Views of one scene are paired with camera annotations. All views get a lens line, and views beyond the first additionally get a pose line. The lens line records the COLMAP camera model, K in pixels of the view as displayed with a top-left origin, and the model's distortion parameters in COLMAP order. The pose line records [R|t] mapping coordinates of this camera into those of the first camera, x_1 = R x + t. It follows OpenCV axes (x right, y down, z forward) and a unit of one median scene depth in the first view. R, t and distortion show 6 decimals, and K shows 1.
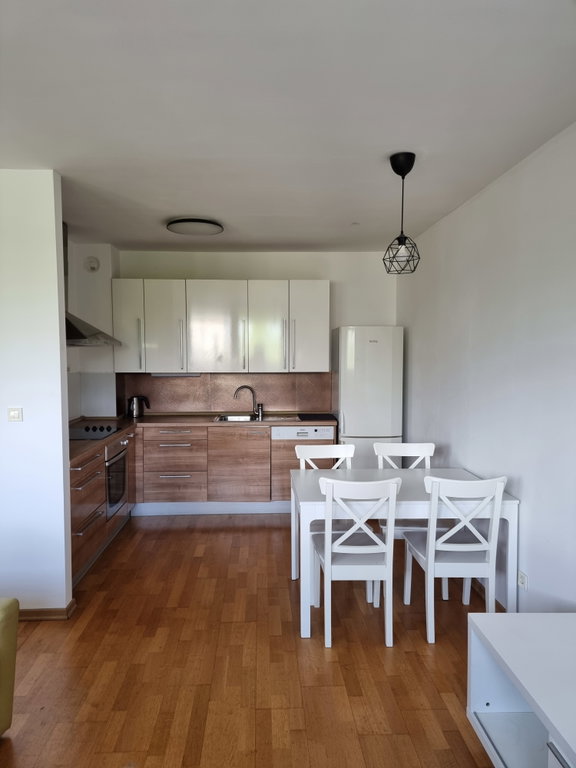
lens RADIAL K [[550.0, 0, 288.0], [0, 550.0, 384.0], [0, 0, 1]] dist [0.084330, -0.059240]
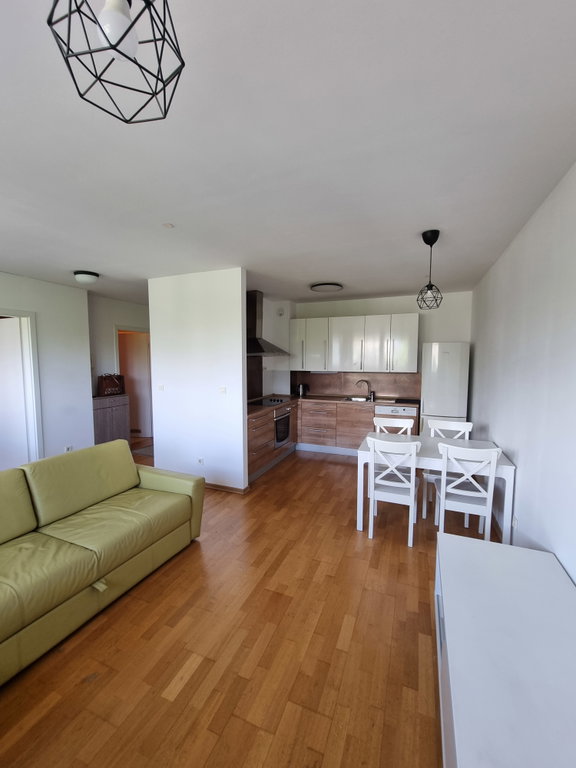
lens RADIAL K [[329.7, 0, 288.0], [0, 329.7, 384.0], [0, 0, 1]] dist [-0.001034, 0.000010]
pose [[0.911041, 0.035500, -0.410784, 0.163867], [-0.028437, 0.999324, 0.023294, -0.002025], [0.411333, -0.009540, 0.911435, 0.008137]]
